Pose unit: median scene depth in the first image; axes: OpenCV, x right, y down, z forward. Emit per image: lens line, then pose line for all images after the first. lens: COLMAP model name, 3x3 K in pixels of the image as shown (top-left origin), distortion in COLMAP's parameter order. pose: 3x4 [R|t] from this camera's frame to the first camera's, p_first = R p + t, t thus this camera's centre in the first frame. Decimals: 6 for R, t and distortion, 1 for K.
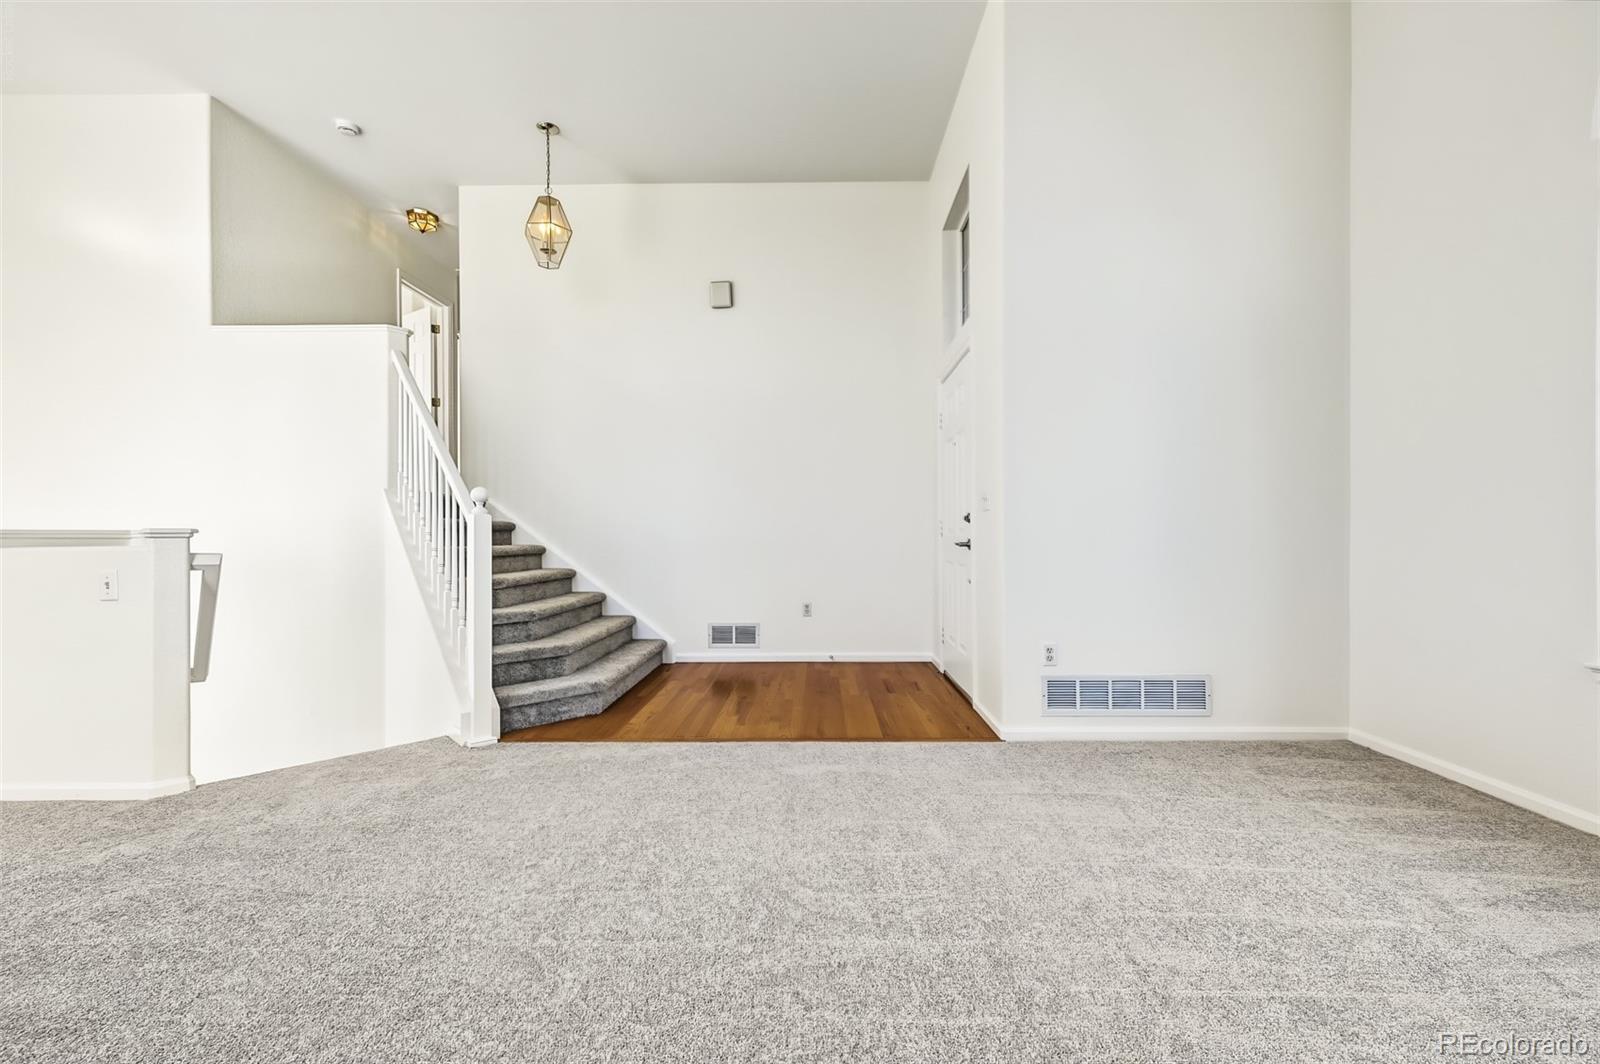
lens RADIAL K [[670.0, 0, 803.3], [0, 670.0, 533.8], [0, 0, 1]] dist [0.010604, -0.003138]
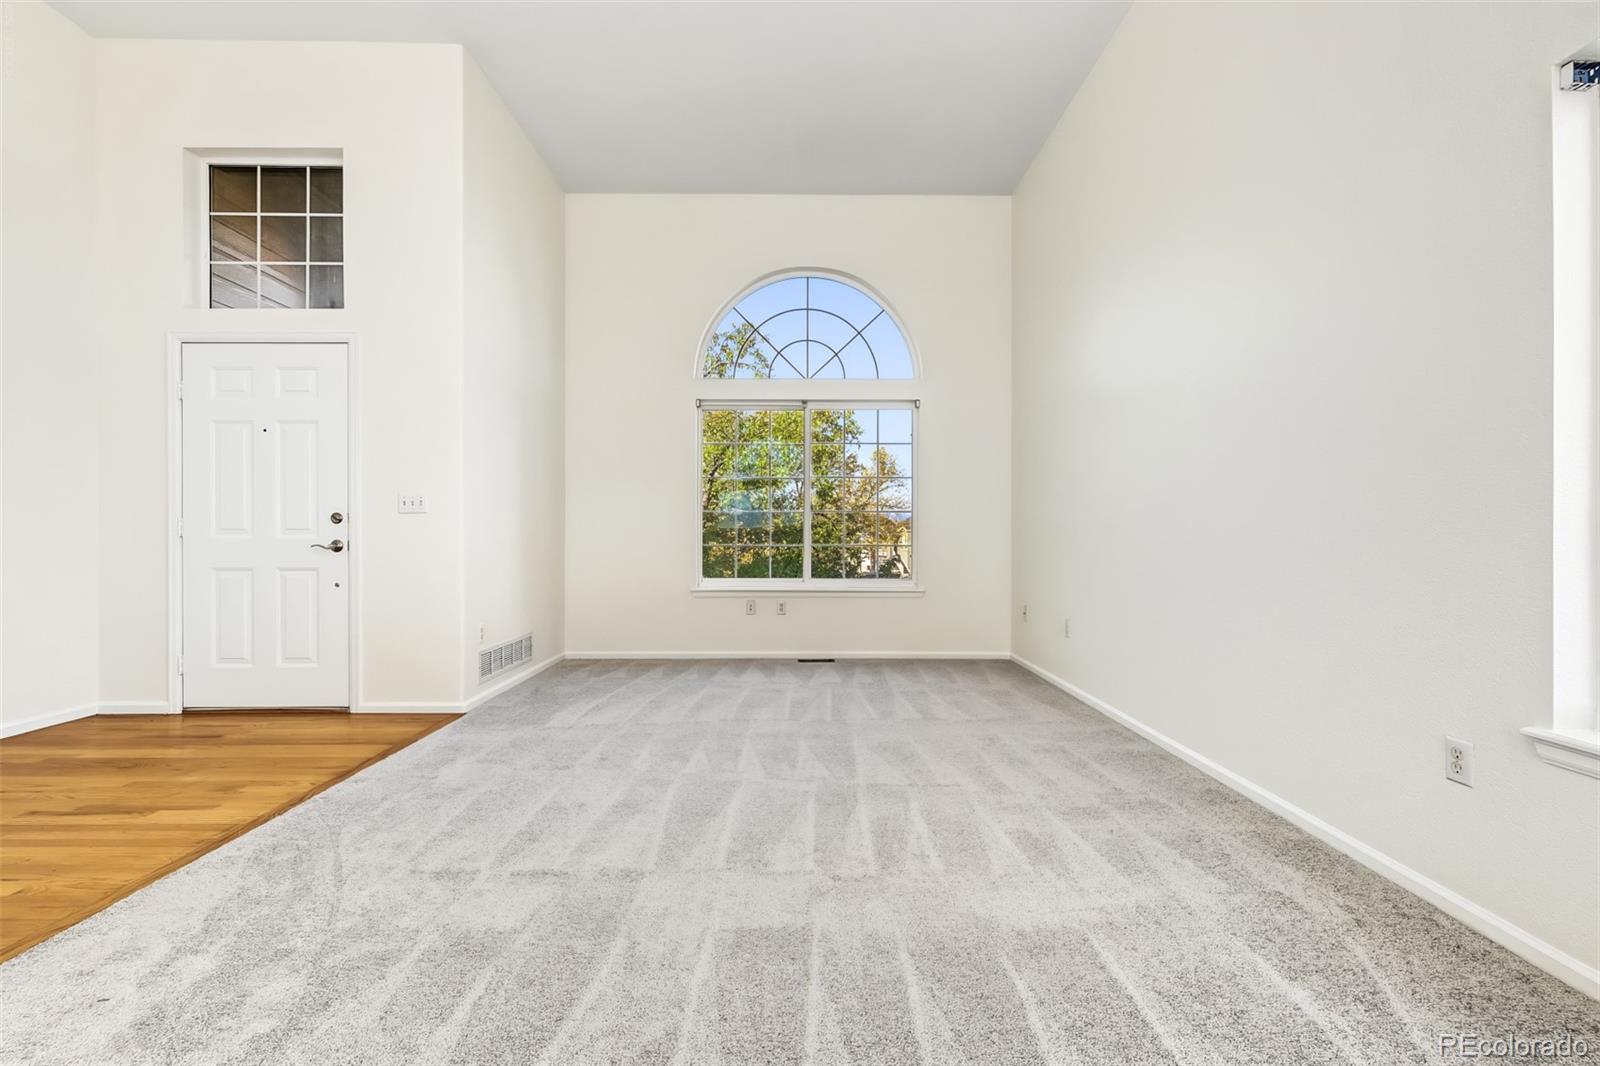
lens RADIAL K [[670.0, 0, 798.5], [0, 670.0, 542.2], [0, 0, 1]] dist [0.010604, -0.003138]
pose [[-0.014569, -0.005181, 0.999880, -0.853231], [-0.005777, 0.999970, 0.005097, 0.001195], [-0.999877, -0.005702, -0.014598, 0.425272]]
